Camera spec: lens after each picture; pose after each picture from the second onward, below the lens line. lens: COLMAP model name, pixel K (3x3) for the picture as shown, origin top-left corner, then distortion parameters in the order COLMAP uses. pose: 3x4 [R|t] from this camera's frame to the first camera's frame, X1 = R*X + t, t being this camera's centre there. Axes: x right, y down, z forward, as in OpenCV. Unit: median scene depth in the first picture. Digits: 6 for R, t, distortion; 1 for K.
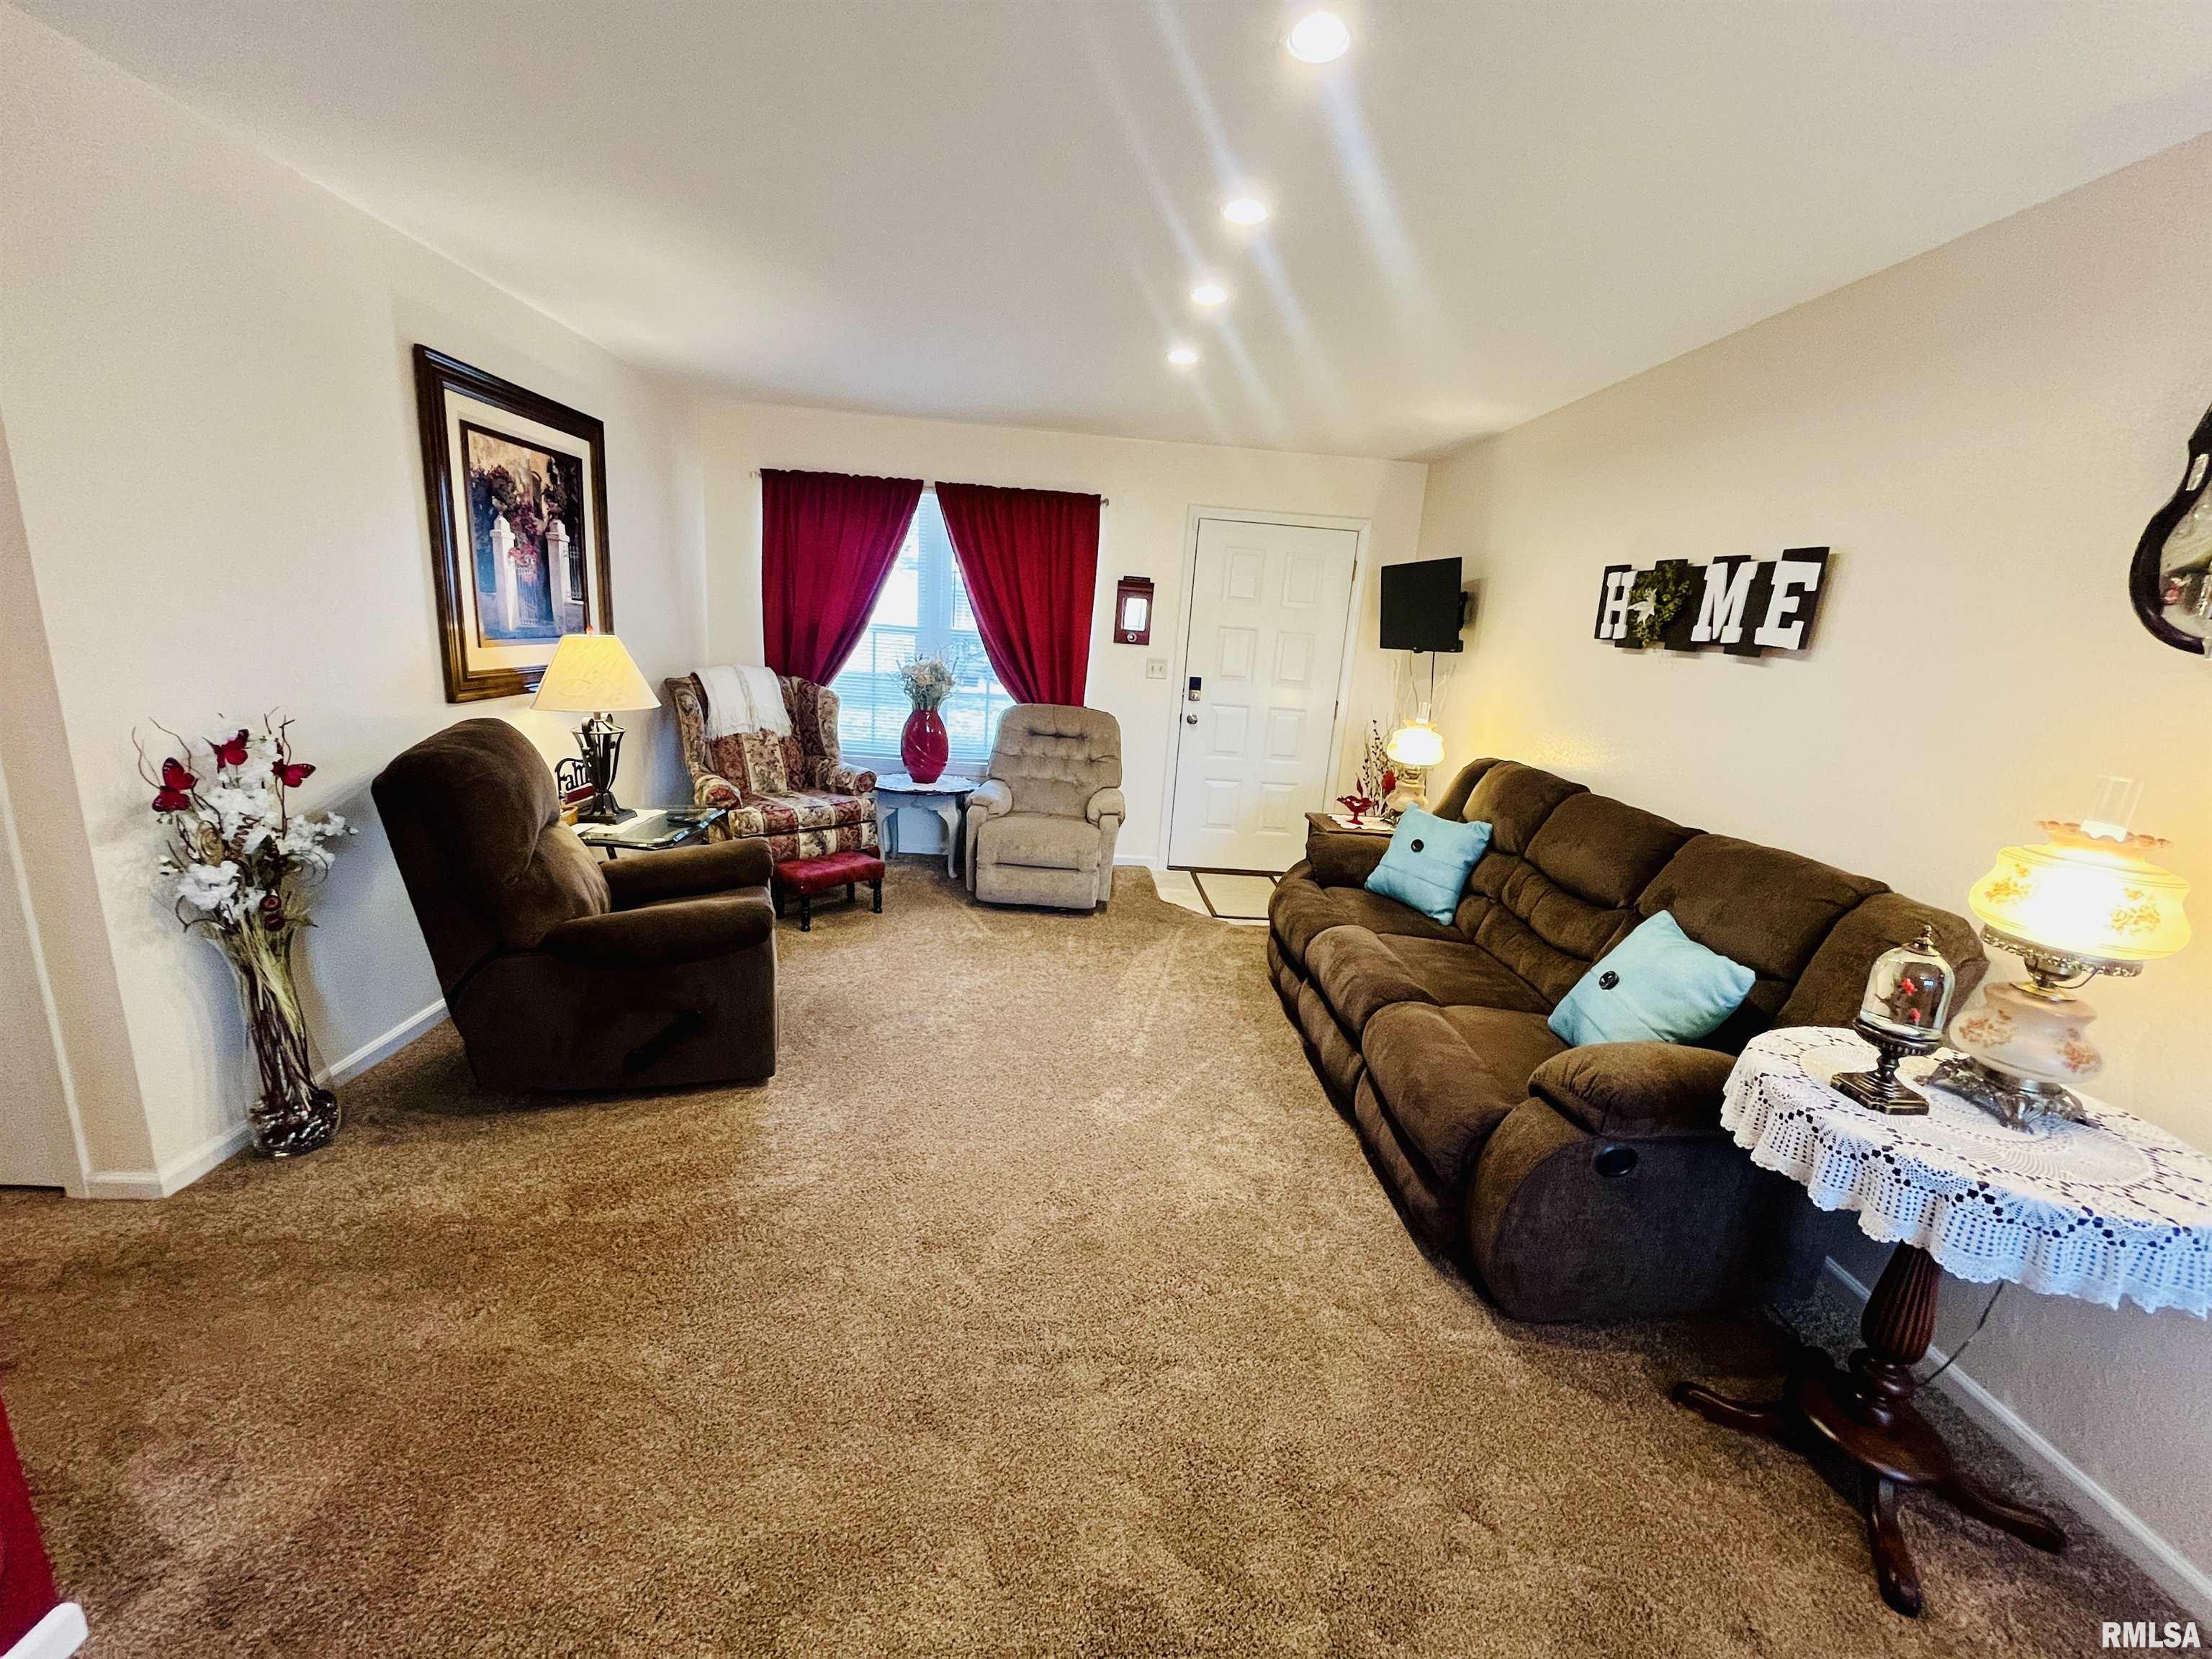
lens RADIAL K [[888.0, 0, 1108.8], [0, 888.0, 827.1], [0, 0, 1]] dist [-0.001489, -0.000488]
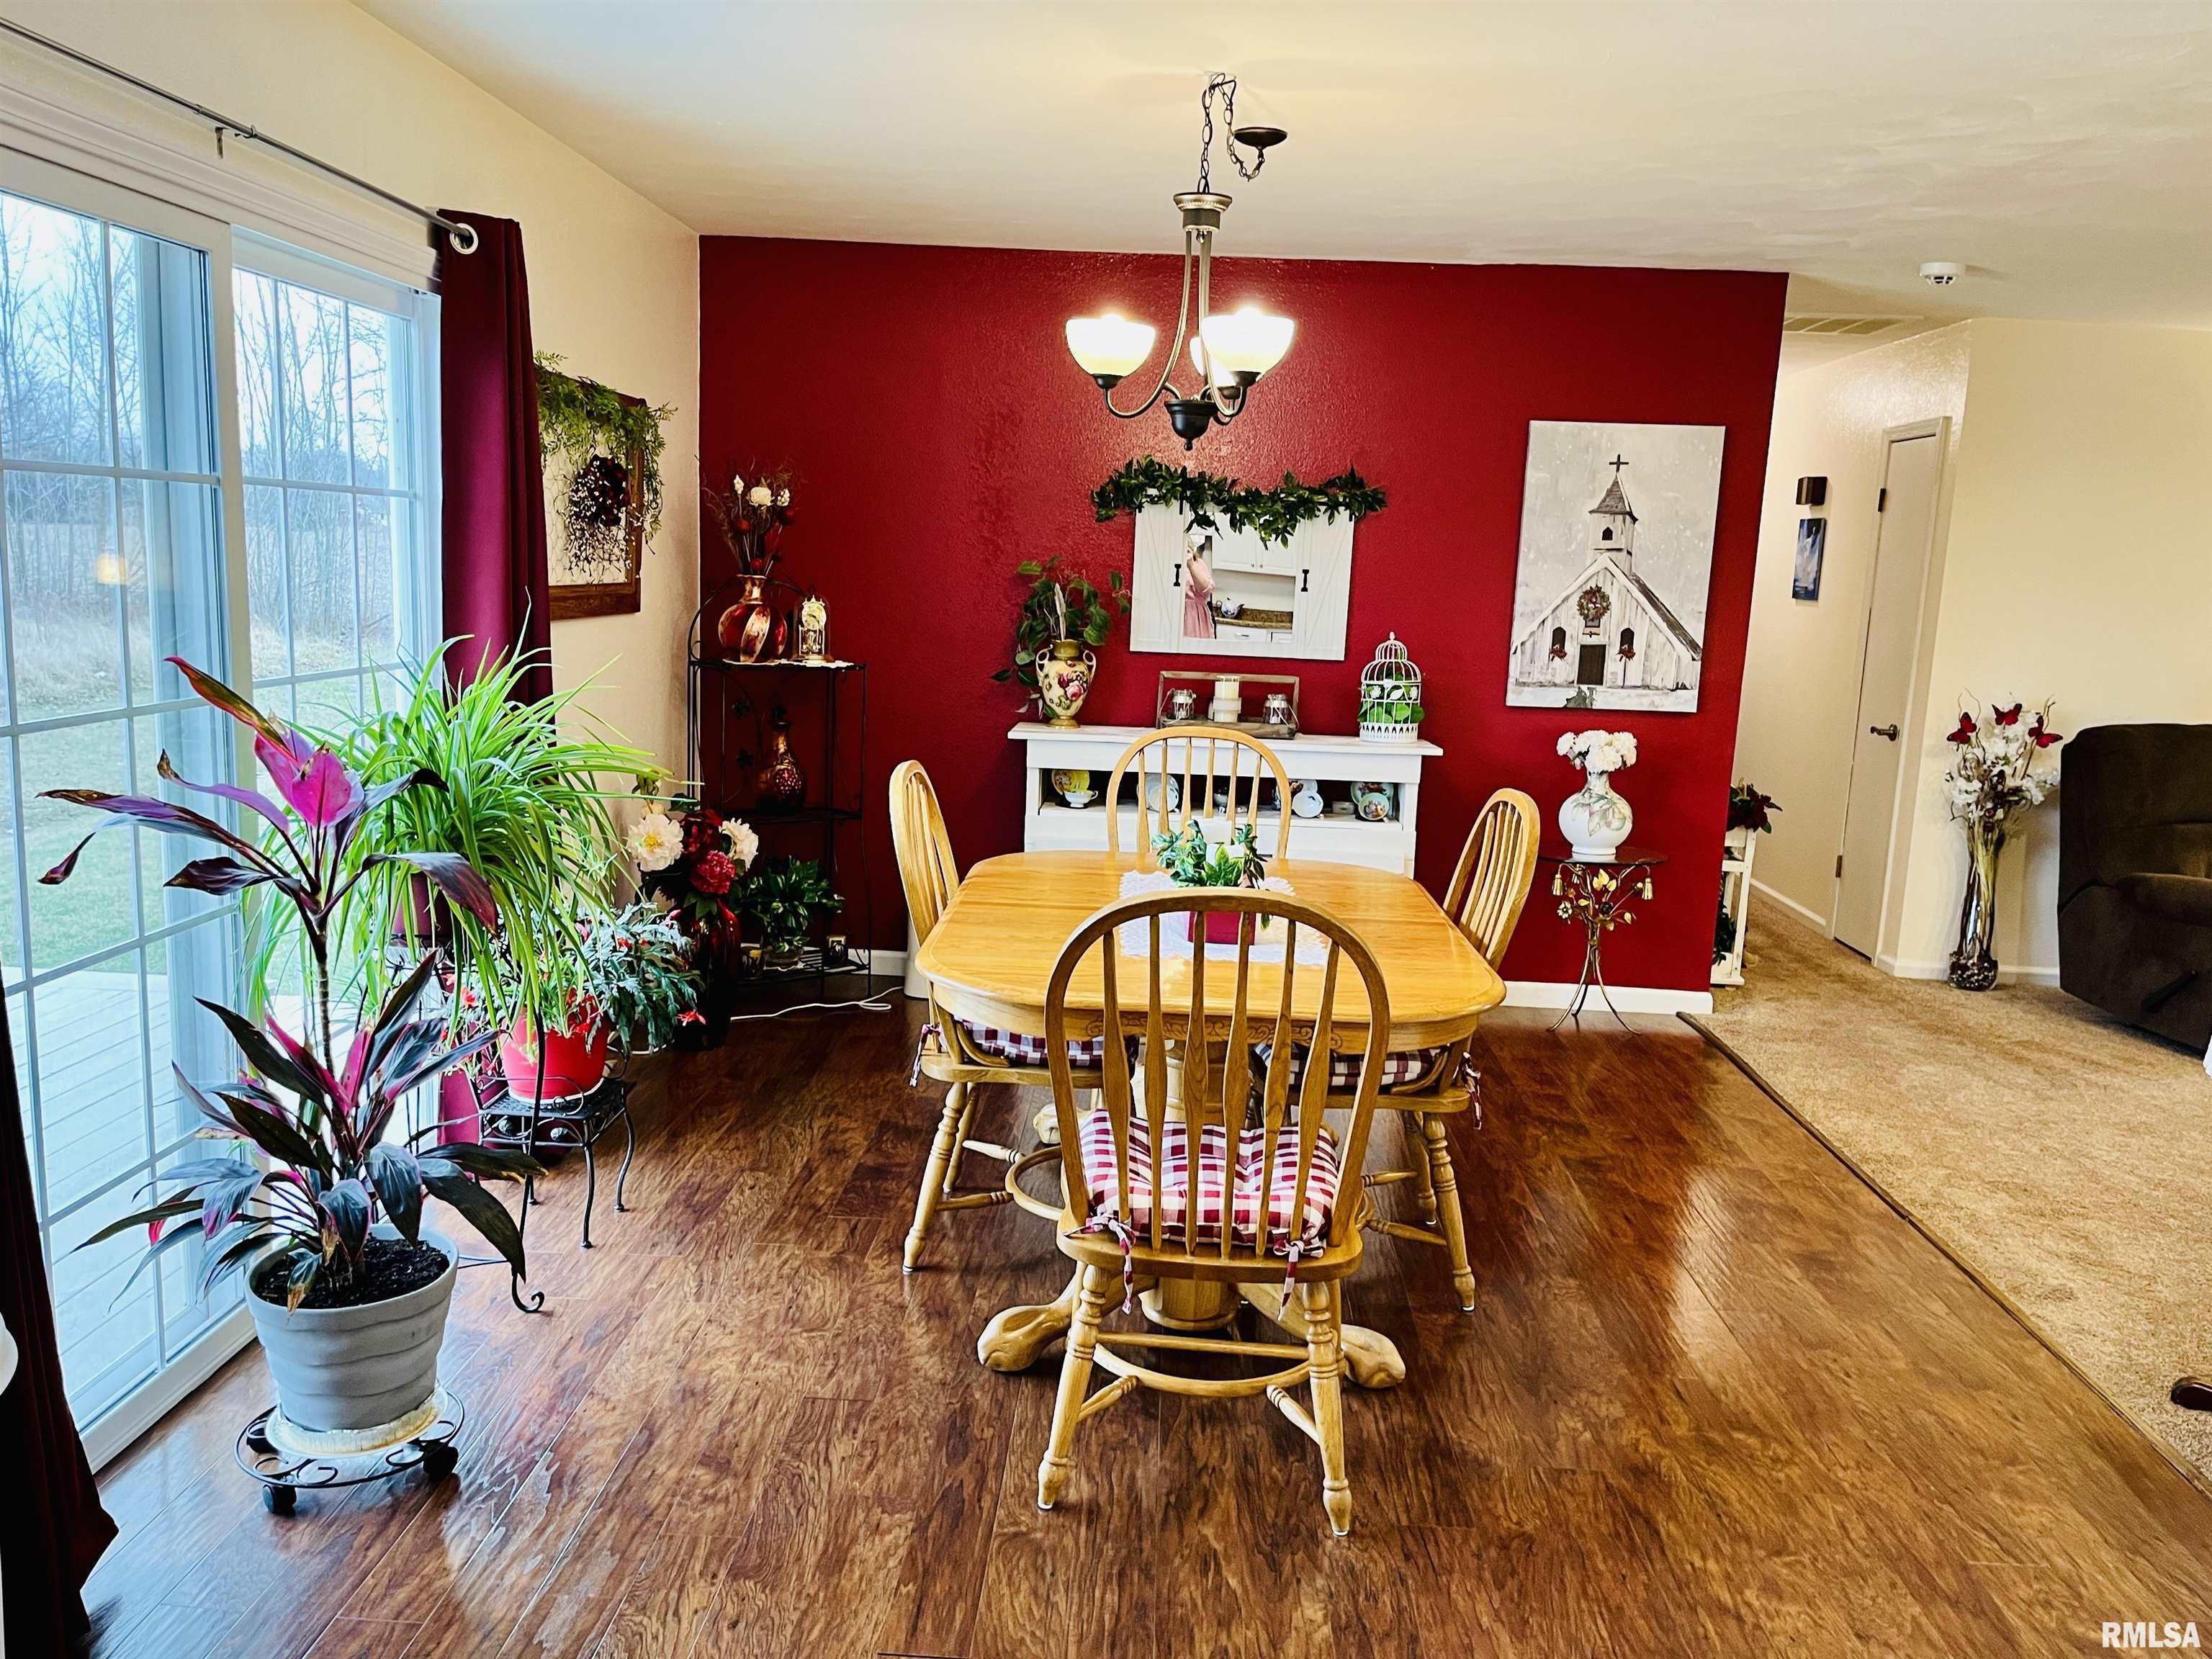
lens RADIAL K [[1664.5, 0, 1102.8], [0, 1664.5, 828.8], [0, 0, 1]] dist [0.012048, 0.000664]
pose [[-0.096891, 0.080477, -0.992036, 2.089022], [-0.264721, 0.958740, 0.103631, 0.221444], [0.959445, 0.272654, -0.071589, -0.255397]]
